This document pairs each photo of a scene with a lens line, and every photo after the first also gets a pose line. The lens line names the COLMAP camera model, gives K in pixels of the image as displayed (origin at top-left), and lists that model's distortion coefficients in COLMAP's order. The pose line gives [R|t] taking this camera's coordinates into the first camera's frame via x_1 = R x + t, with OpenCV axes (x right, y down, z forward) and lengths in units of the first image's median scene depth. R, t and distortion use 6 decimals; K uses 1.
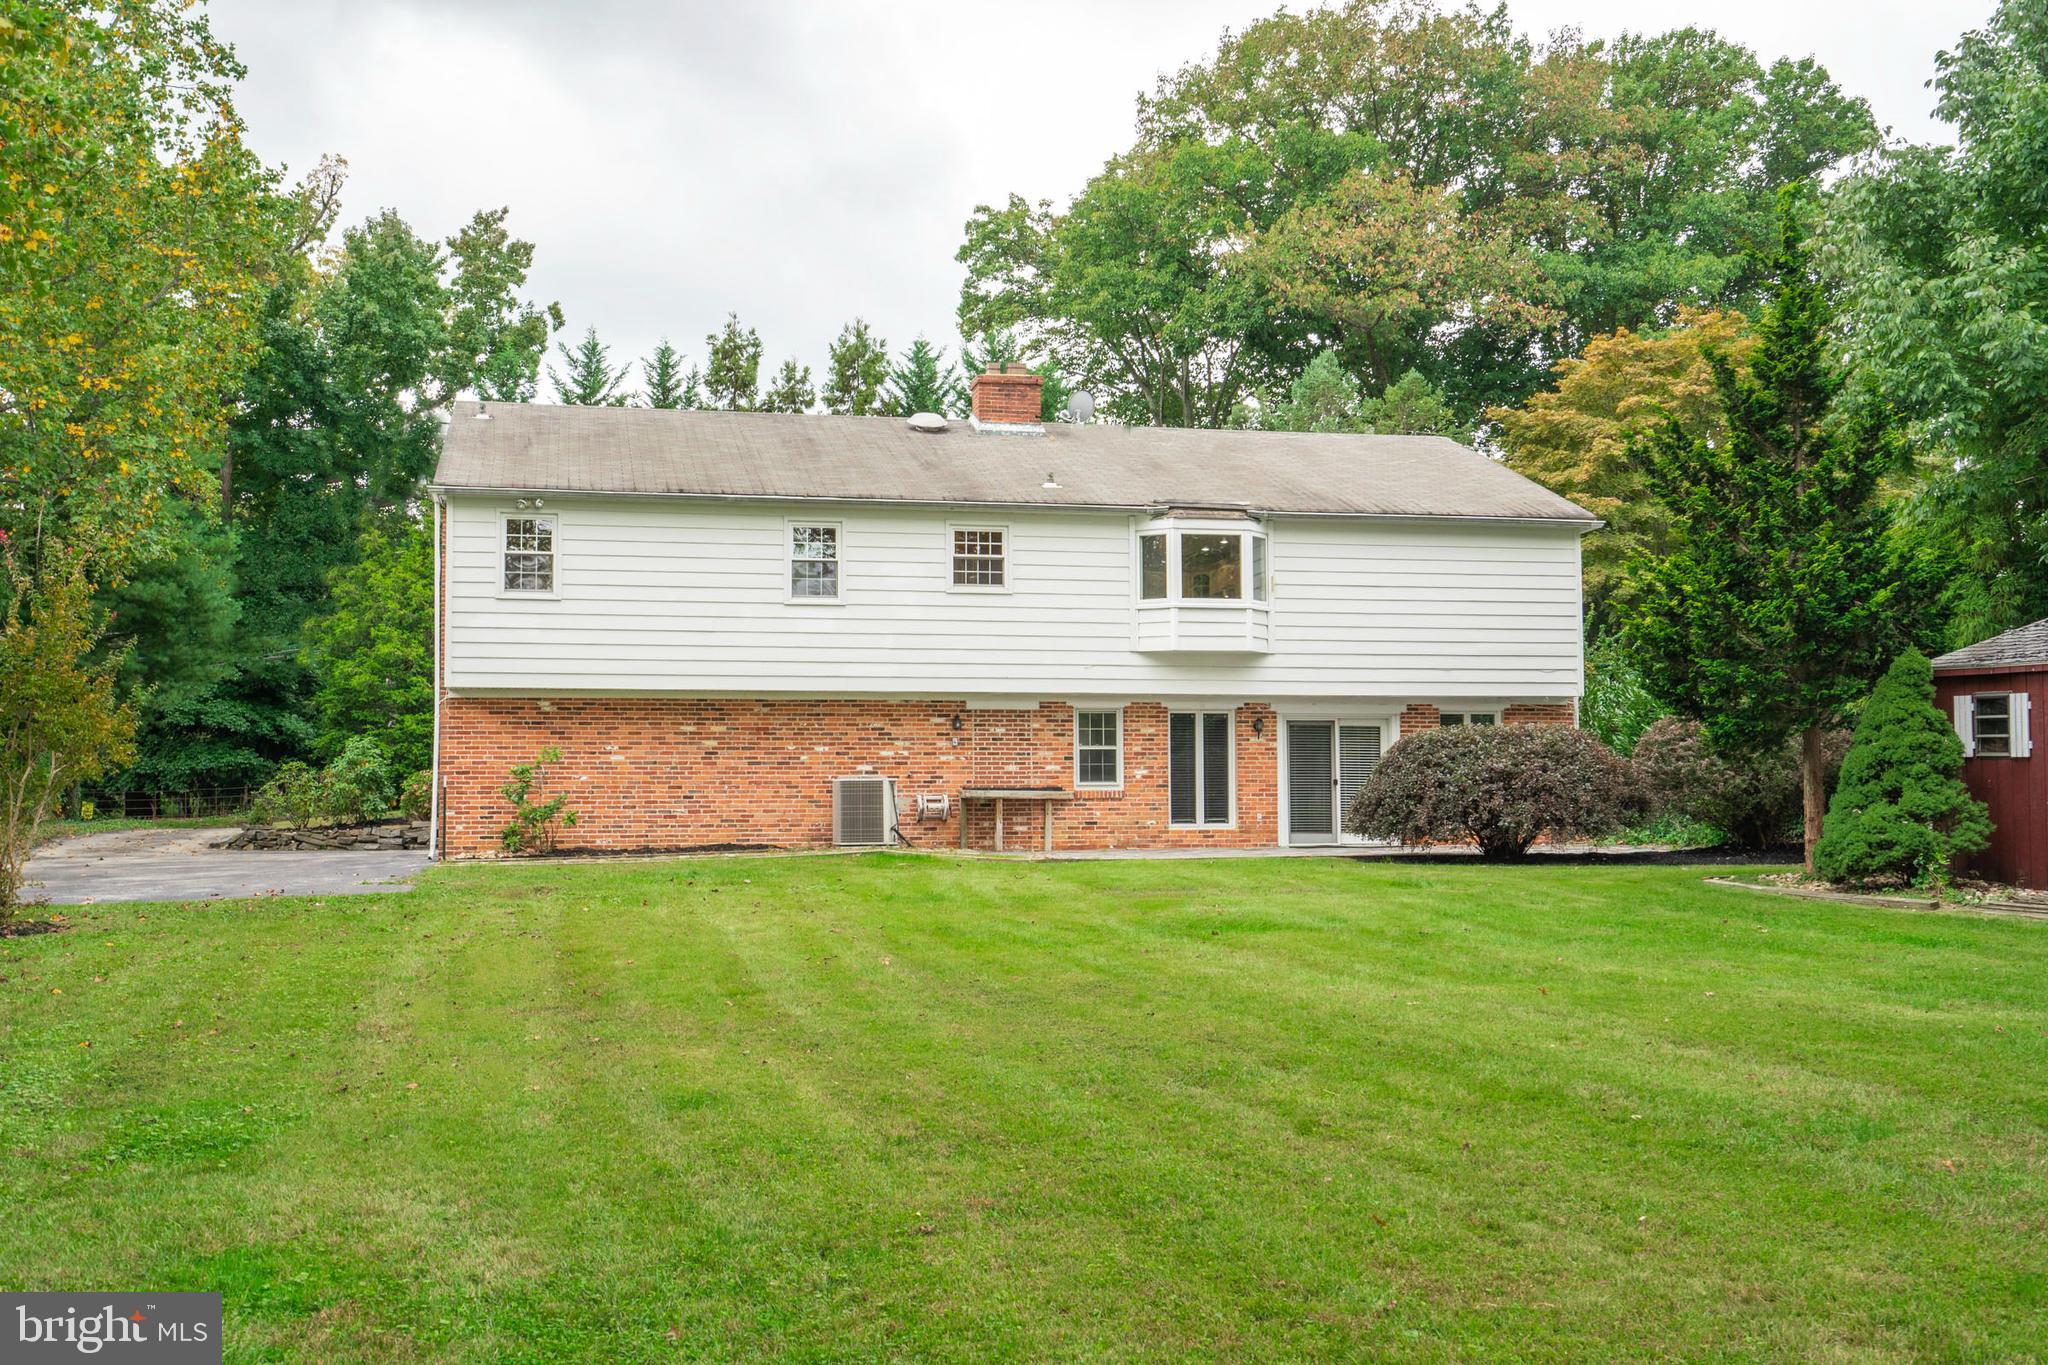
lens RADIAL K [[2067.9, 0, 1023.9], [0, 2067.9, 682.4], [0, 0, 1]] dist [-0.012411, 0.000000]
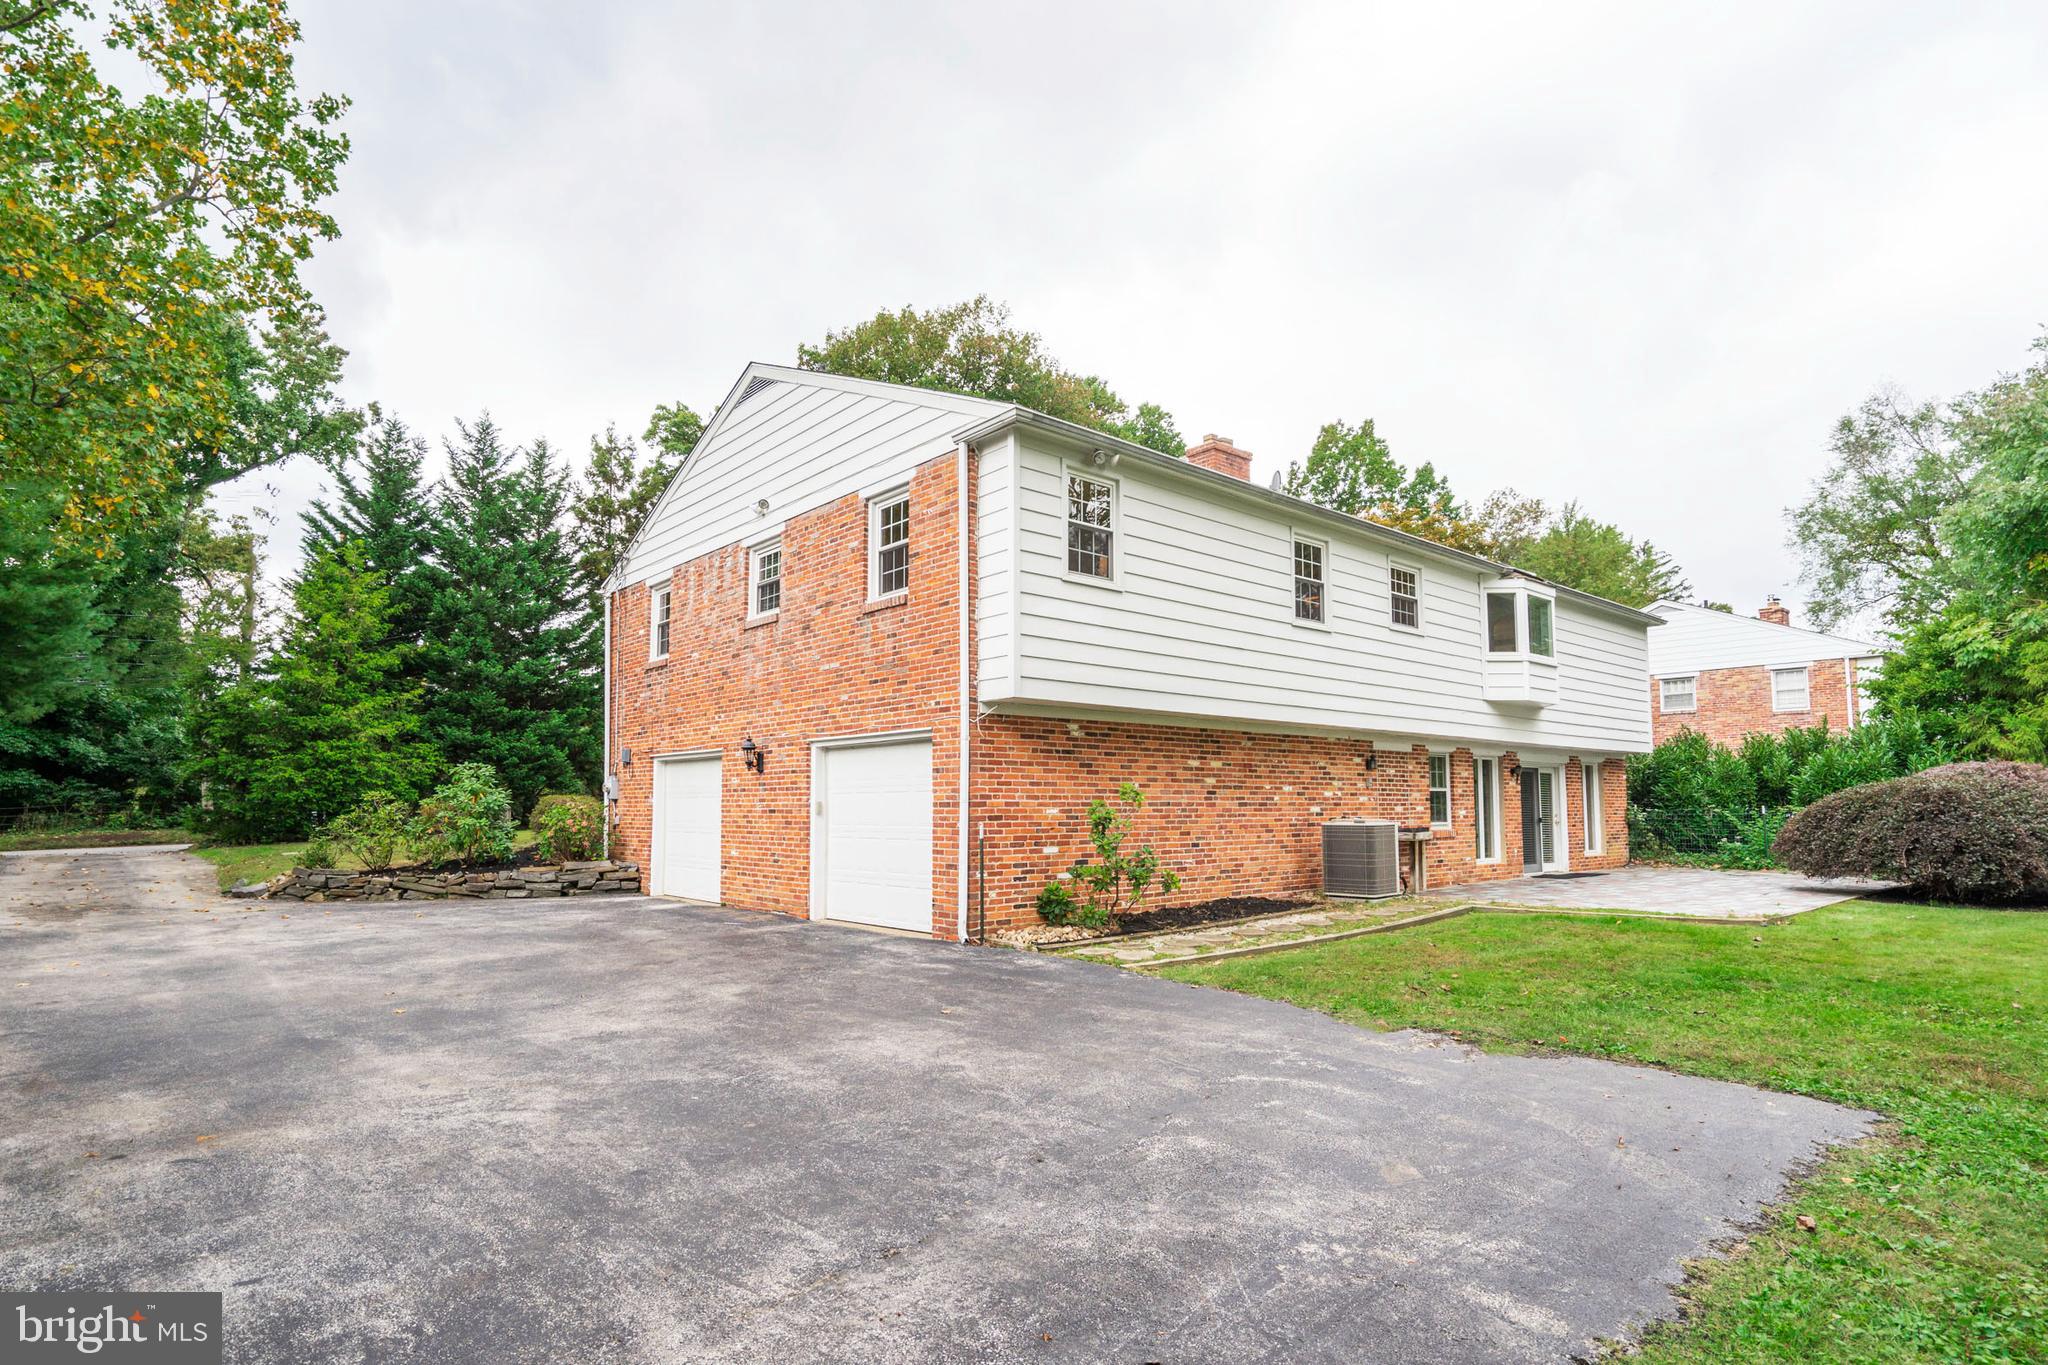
lens RADIAL K [[1059.6, 0, 1018.0], [0, 1059.6, 734.1], [0, 0, 1]] dist [0.004143, 0.000515]
pose [[0.878263, 0.034913, 0.476902, -0.421733], [-0.029714, 0.999388, -0.018443, 0.020049], [-0.477254, 0.002027, 0.878763, 0.638722]]
